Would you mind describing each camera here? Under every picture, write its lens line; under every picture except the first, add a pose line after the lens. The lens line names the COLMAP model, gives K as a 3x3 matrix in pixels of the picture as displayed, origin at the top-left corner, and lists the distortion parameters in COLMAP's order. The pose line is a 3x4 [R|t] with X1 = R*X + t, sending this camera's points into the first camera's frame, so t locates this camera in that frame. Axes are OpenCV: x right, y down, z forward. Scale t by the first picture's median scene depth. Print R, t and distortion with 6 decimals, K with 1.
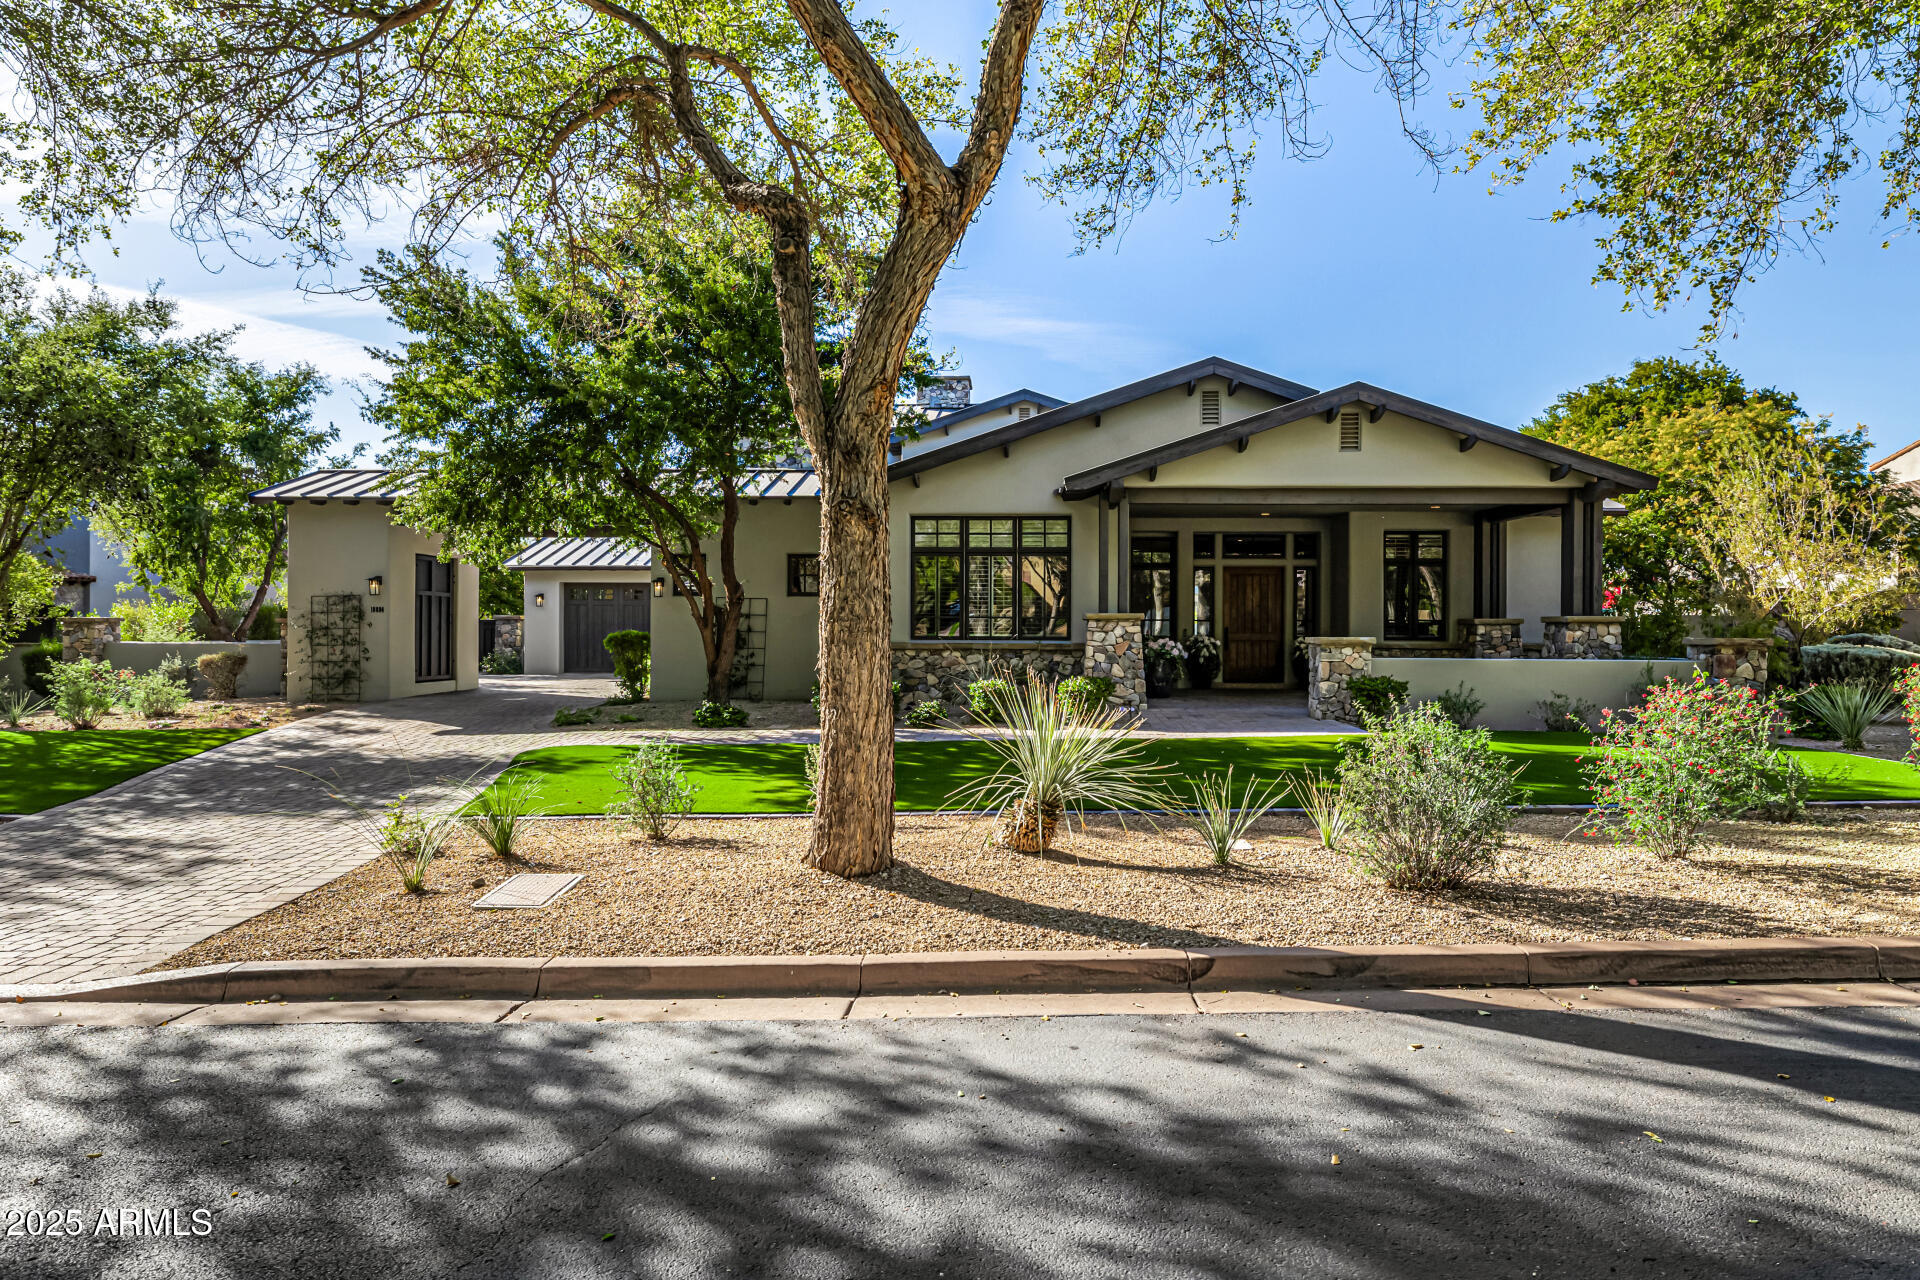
lens RADIAL K [[1196.0, 0, 963.7], [0, 1196.0, 637.7], [0, 0, 1]] dist [0.001329, 0.000175]
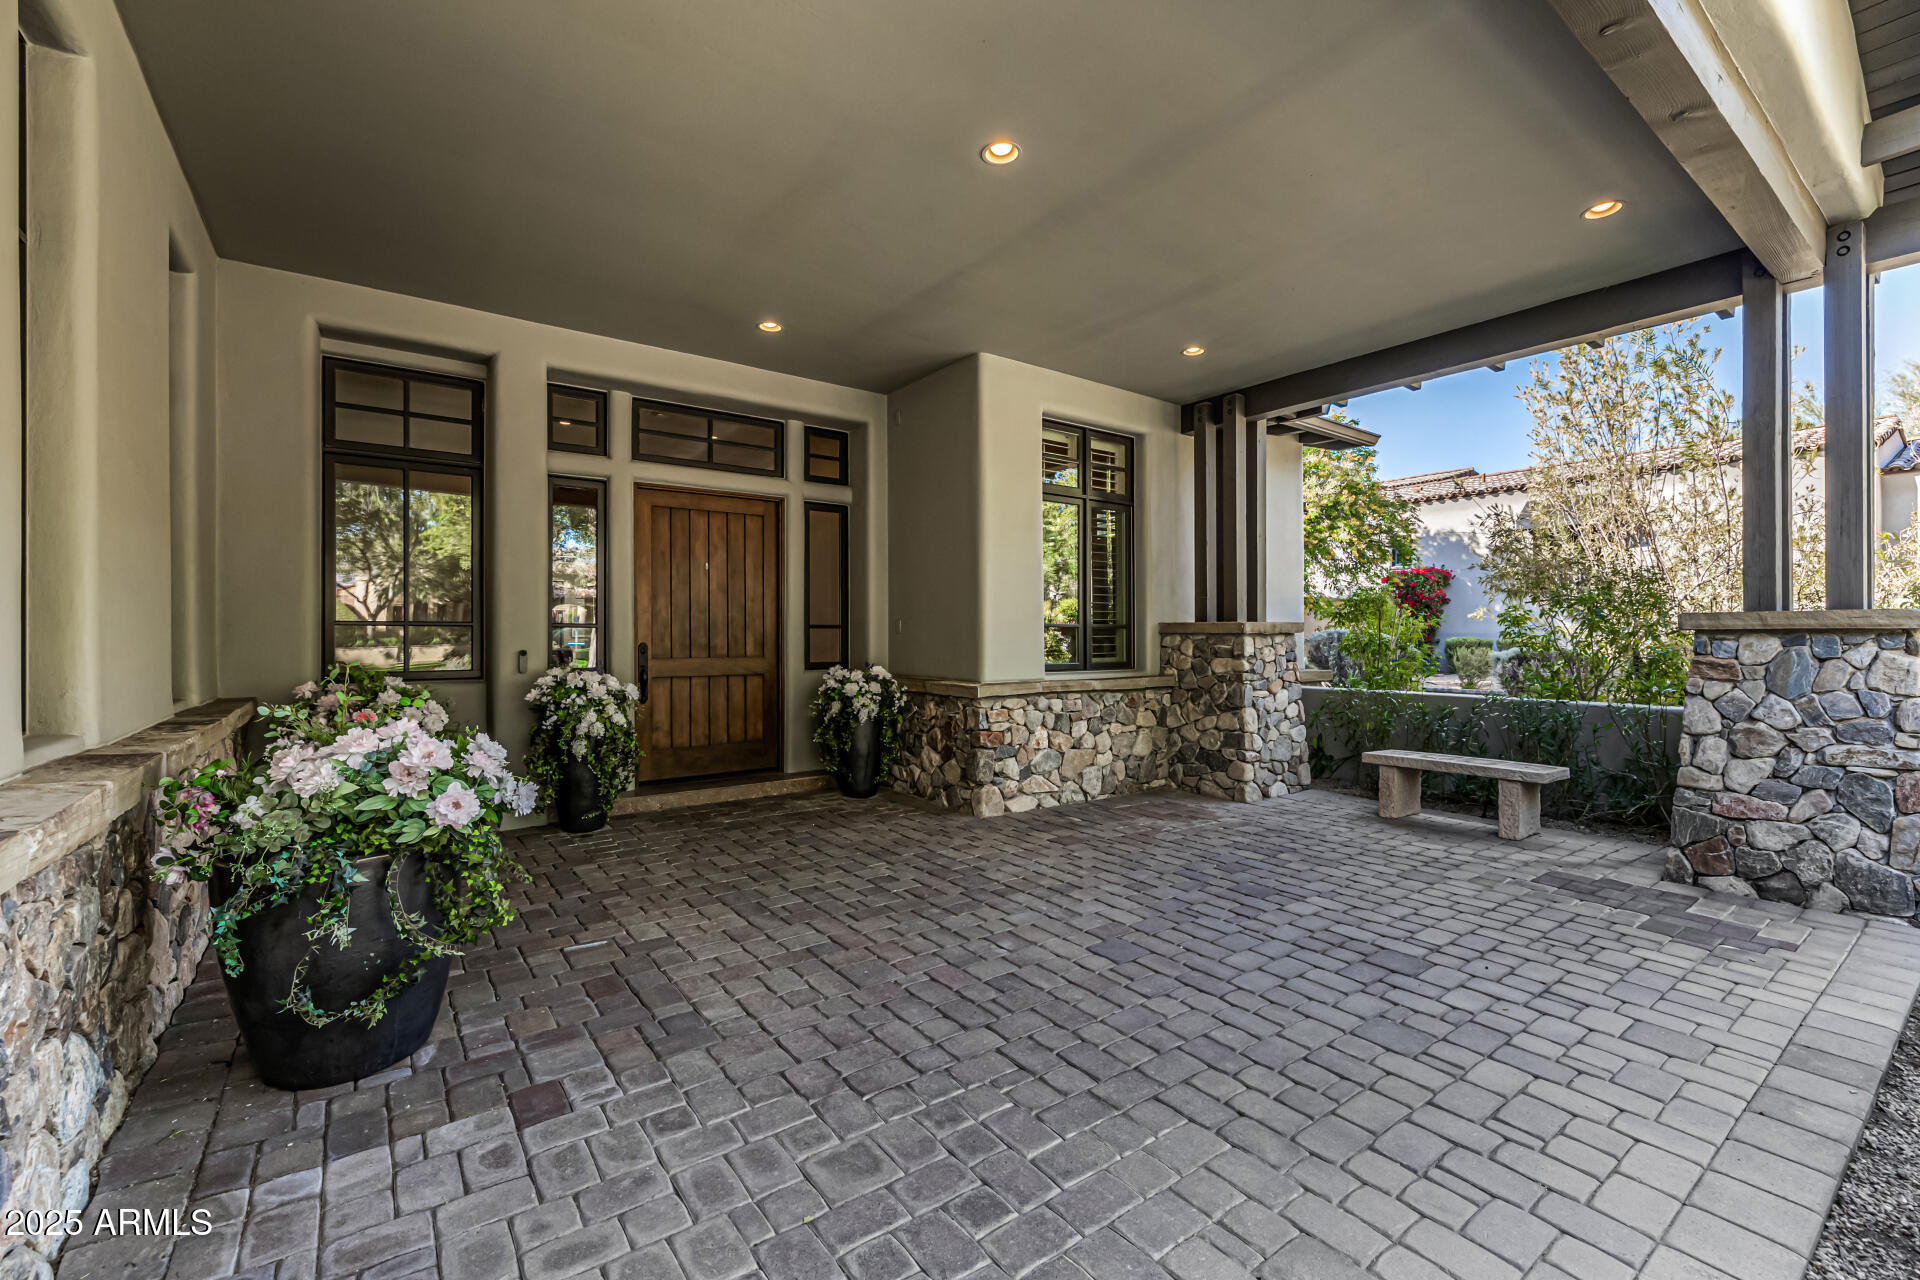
lens RADIAL K [[802.7, 0, 962.0], [0, 802.7, 639.9], [0, 0, 1]] dist [-0.001194, -0.000167]
pose [[0.774692, -0.006437, 0.632306, 0.142674], [0.006924, 0.999975, 0.001697, -0.009752], [-0.632301, 0.003063, 0.774717, 0.769466]]
